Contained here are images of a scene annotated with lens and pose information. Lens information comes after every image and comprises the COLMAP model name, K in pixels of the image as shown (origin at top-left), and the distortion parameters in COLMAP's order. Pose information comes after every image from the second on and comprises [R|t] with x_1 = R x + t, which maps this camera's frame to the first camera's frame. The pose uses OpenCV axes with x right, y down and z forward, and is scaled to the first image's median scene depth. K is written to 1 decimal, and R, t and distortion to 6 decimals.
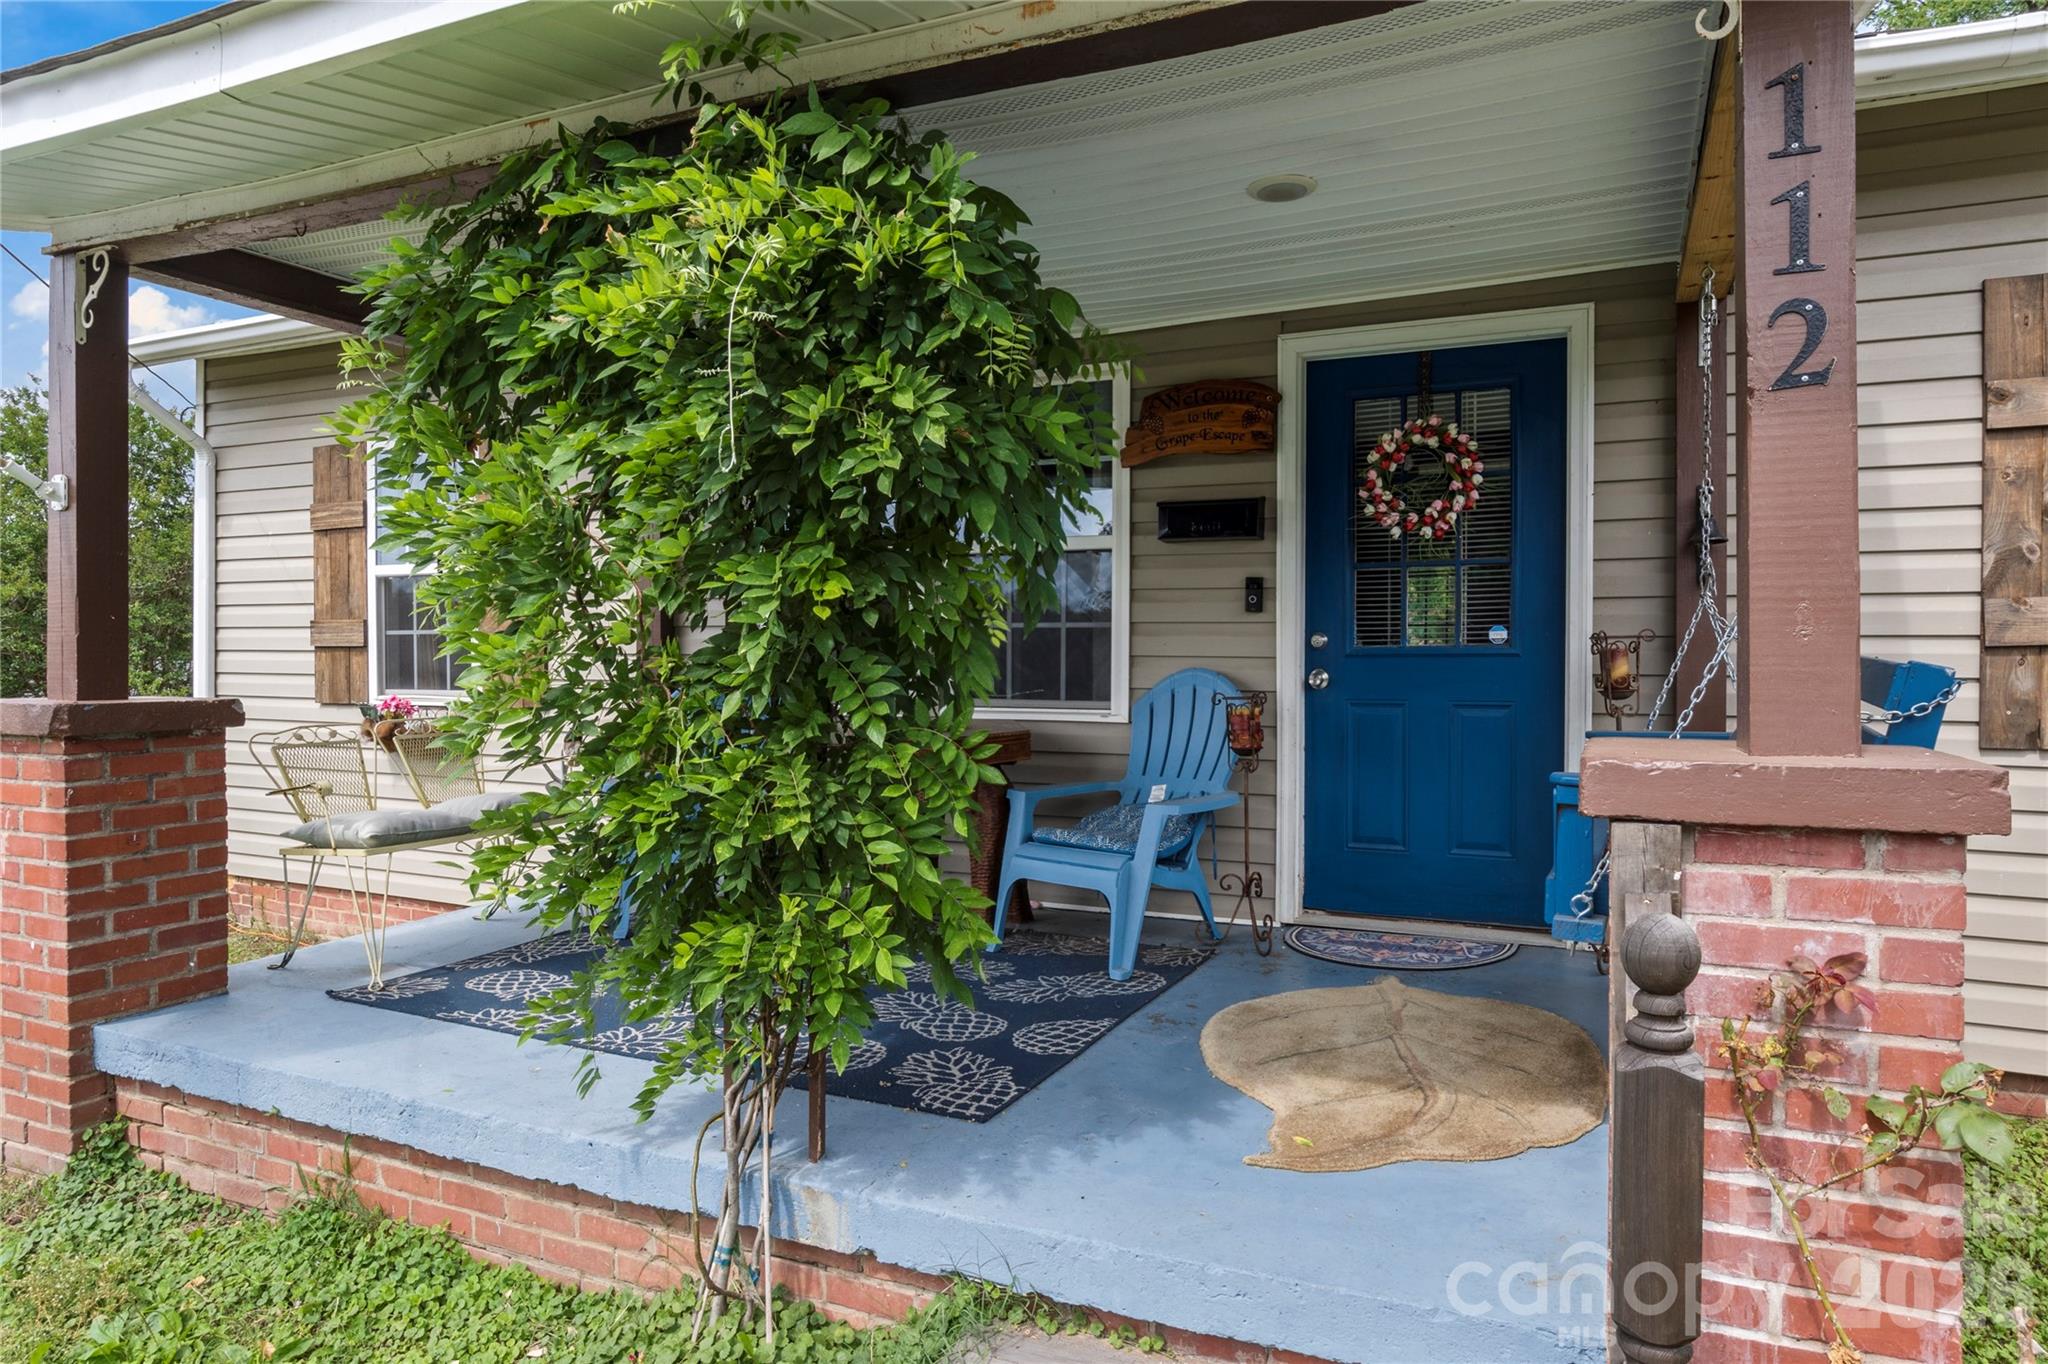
lens RADIAL K [[1250.7, 0, 1024.0], [0, 1250.7, 682.0], [0, 0, 1]] dist [0.000458, -0.000442]
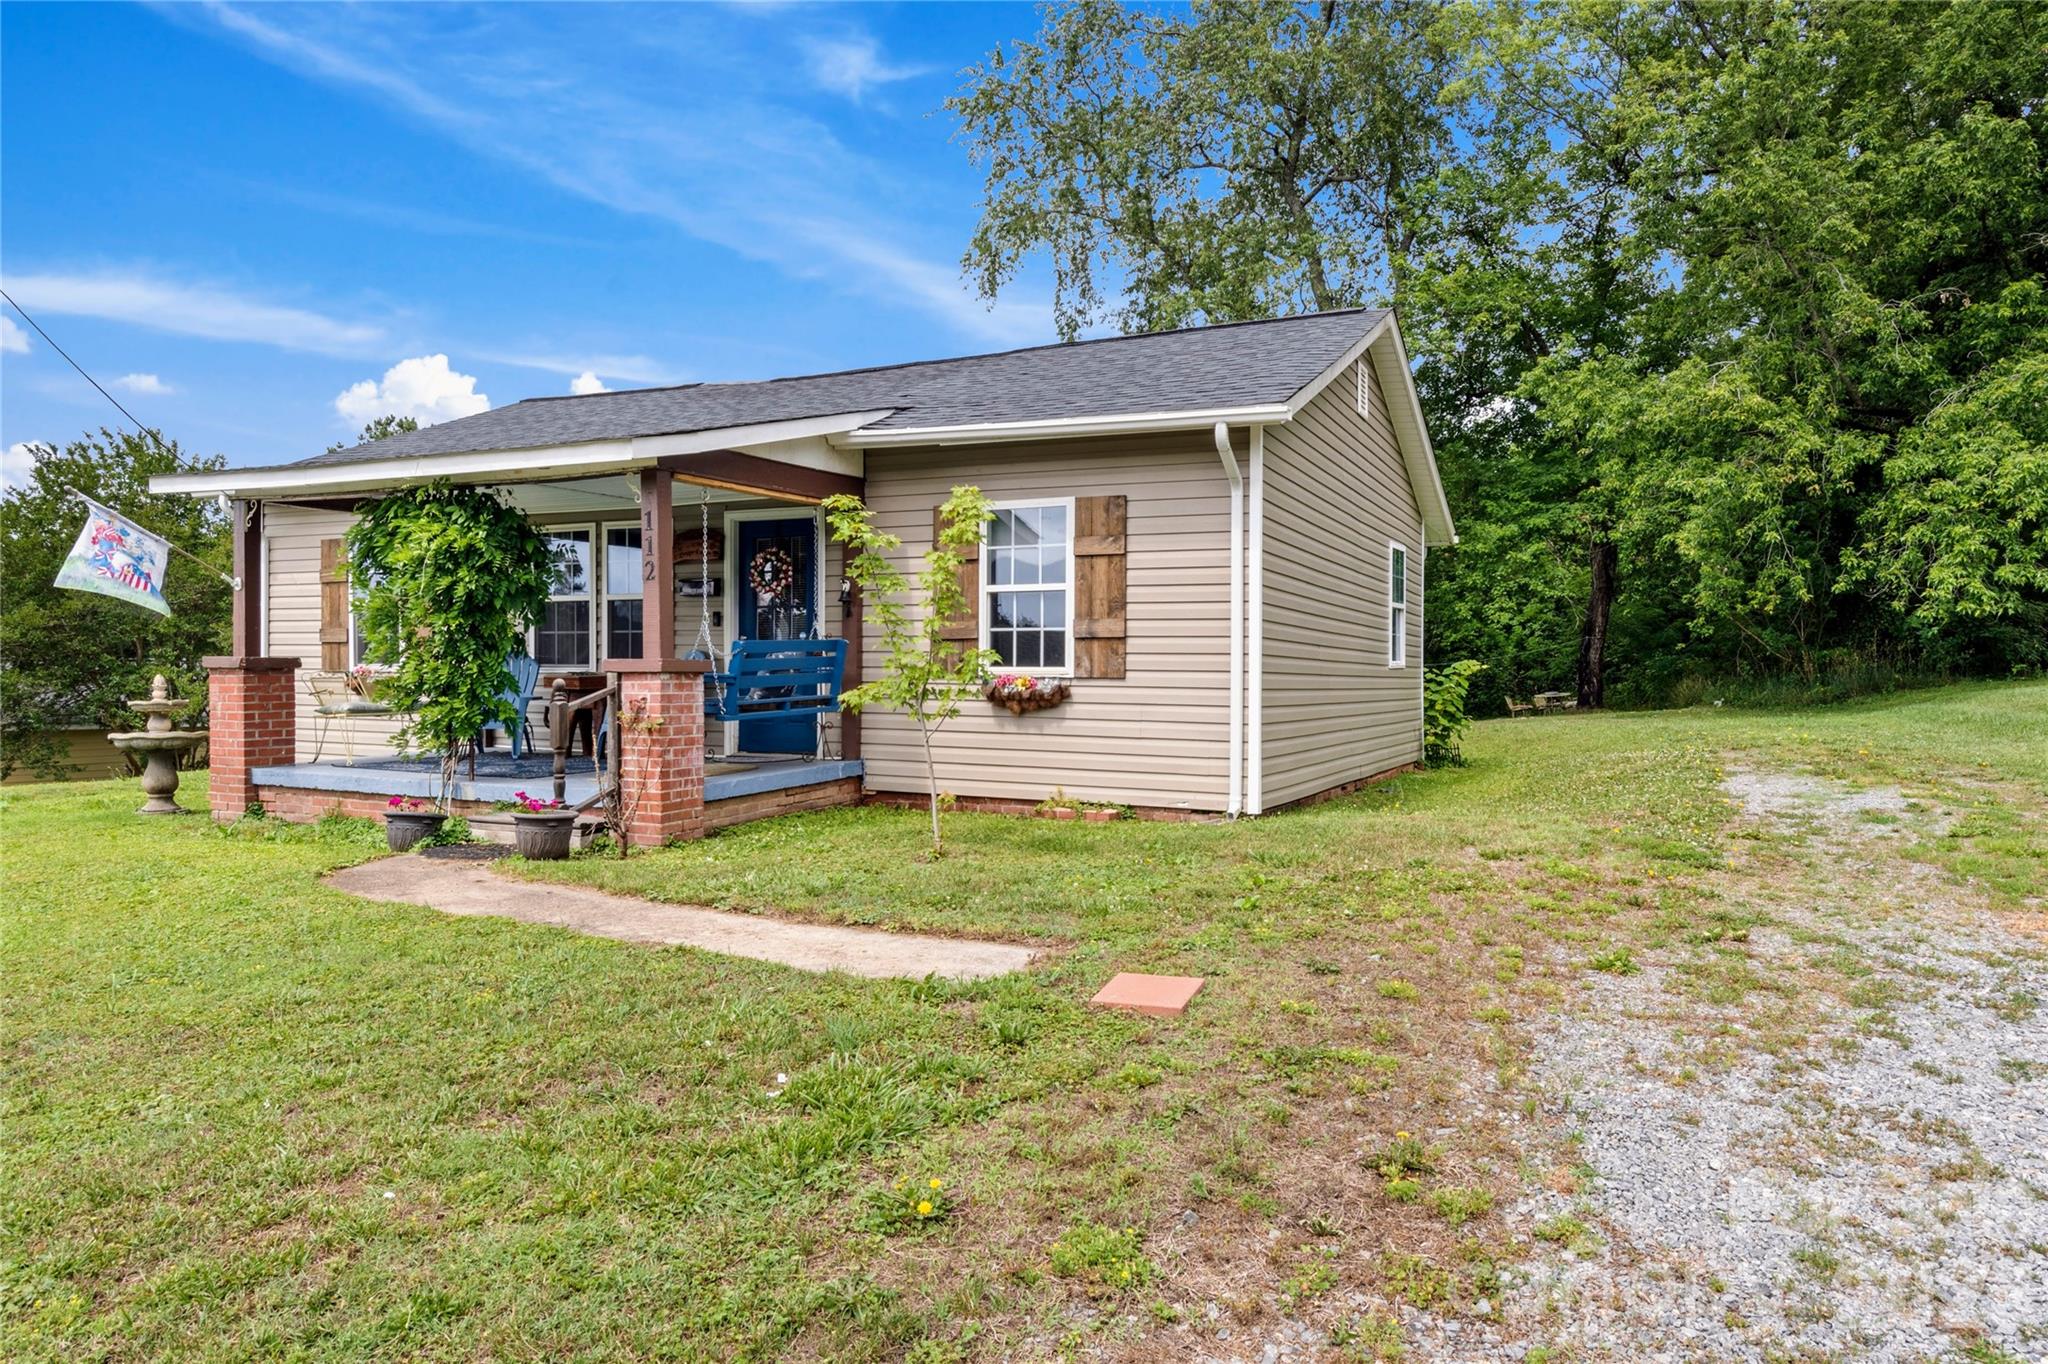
lens RADIAL K [[1295.2, 0, 1027.2], [0, 1295.2, 687.2], [0, 0, 1]] dist [0.002293, 0.000155]
pose [[0.999986, 0.000964, -0.005291, 0.981976], [-0.000983, 0.999993, -0.003670, 0.086312], [0.005287, 0.003675, 0.999979, -1.831374]]
